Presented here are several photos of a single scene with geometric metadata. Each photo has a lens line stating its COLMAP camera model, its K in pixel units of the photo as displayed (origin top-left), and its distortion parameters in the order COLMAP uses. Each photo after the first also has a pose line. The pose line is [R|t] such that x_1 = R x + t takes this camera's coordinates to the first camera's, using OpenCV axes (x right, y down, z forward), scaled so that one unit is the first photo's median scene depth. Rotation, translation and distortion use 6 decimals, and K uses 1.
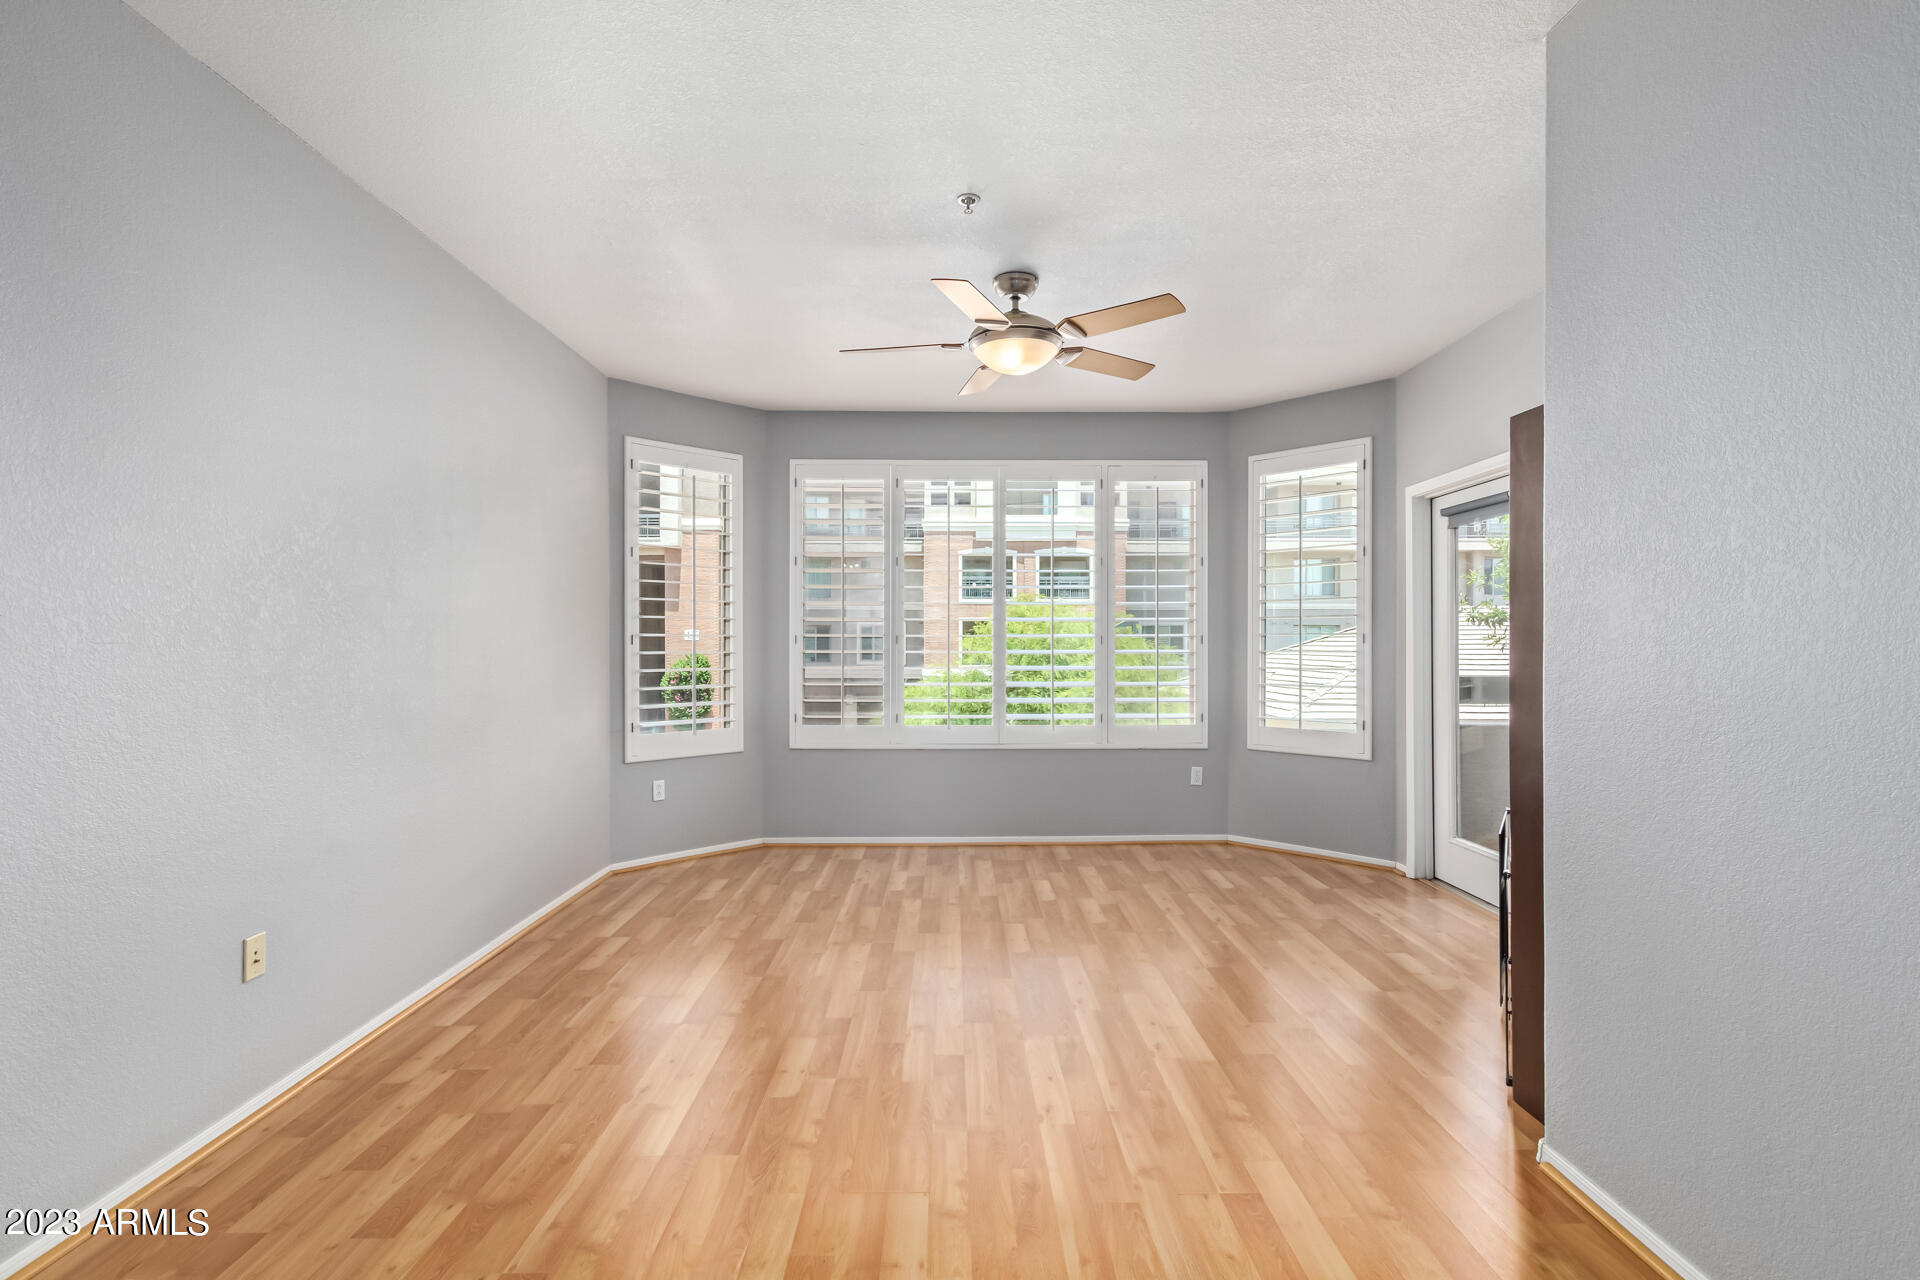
lens RADIAL K [[911.5, 0, 960.0], [0, 911.5, 640.0], [0, 0, 1]] dist [0.009078, 0.000104]
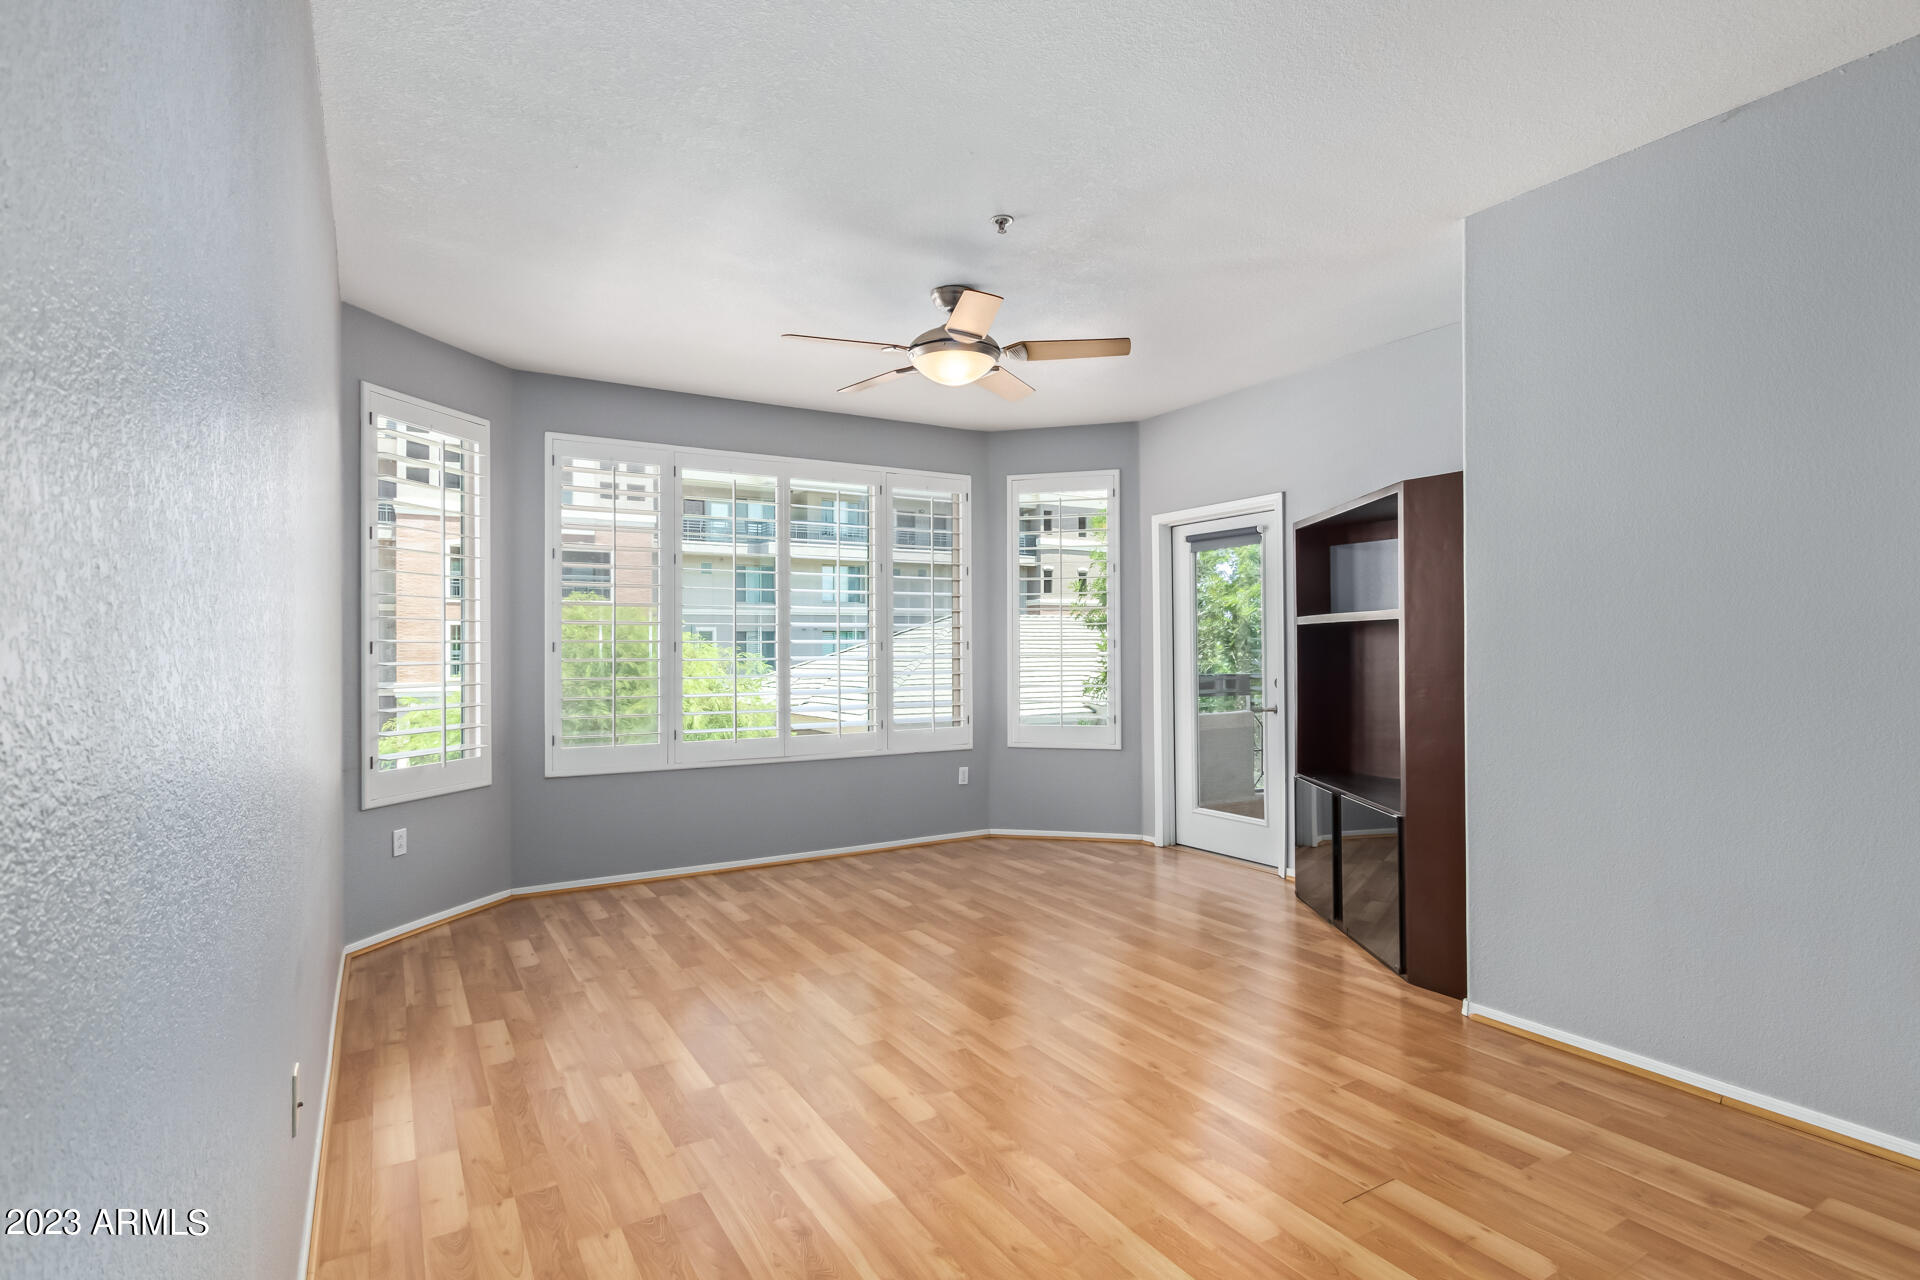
lens RADIAL K [[966.6, 0, 960.0], [0, 966.6, 640.0], [0, 0, 1]] dist [0.001888, 0.000254]
pose [[0.862597, -0.000744, 0.505891, -0.424154], [0.004049, 0.999977, -0.005433, -0.000766], [-0.505875, 0.006735, 0.862580, 0.059676]]
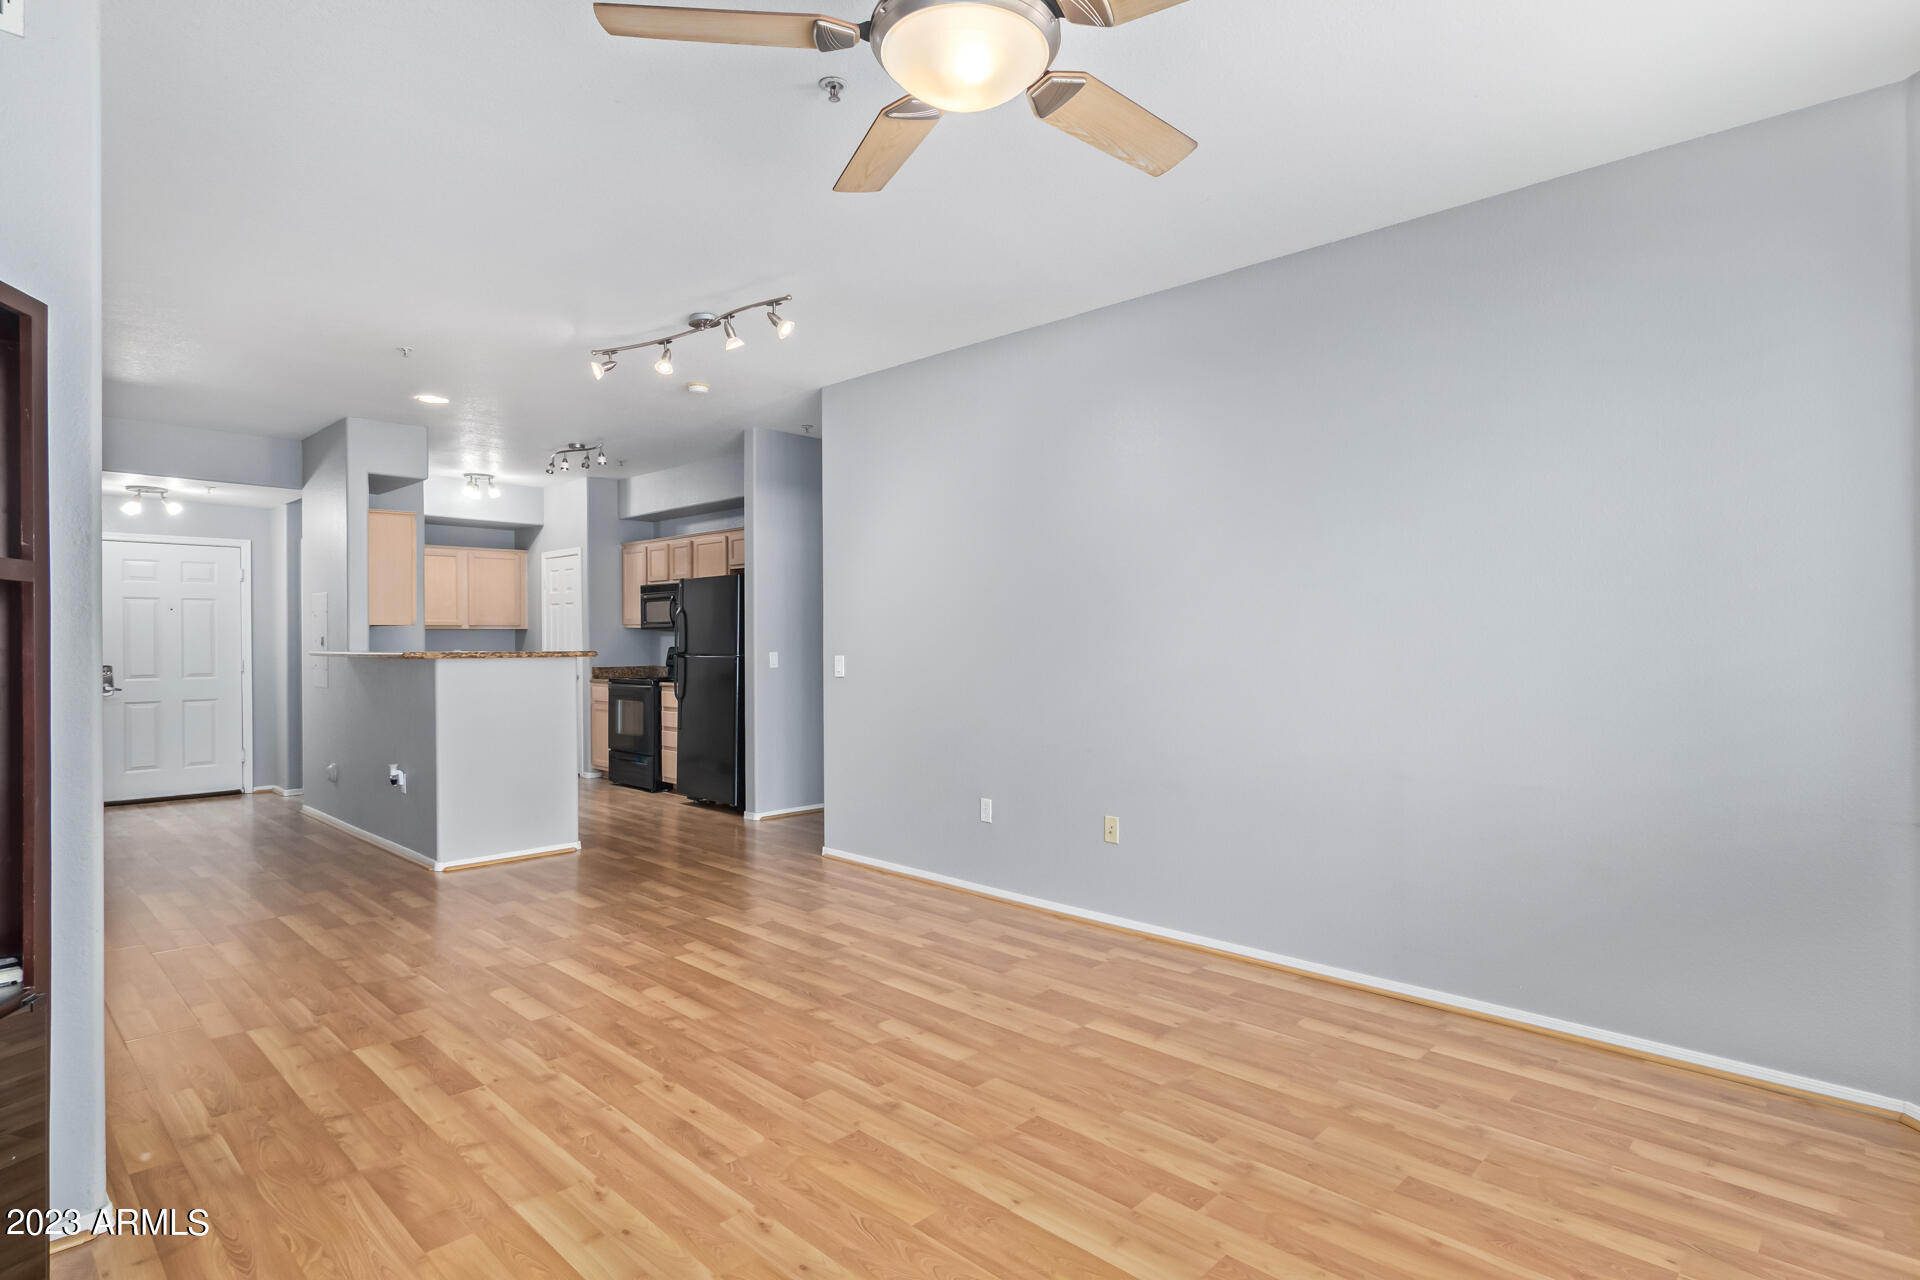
lens RADIAL K [[966.6, 0, 960.0], [0, 966.6, 640.0], [0, 0, 1]] dist [0.001888, 0.000254]
pose [[-0.697993, 0.002612, -0.716100, 0.391967], [0.004083, 0.999992, -0.000333, 0.004190], [0.716093, -0.003156, -0.697998, 1.209365]]
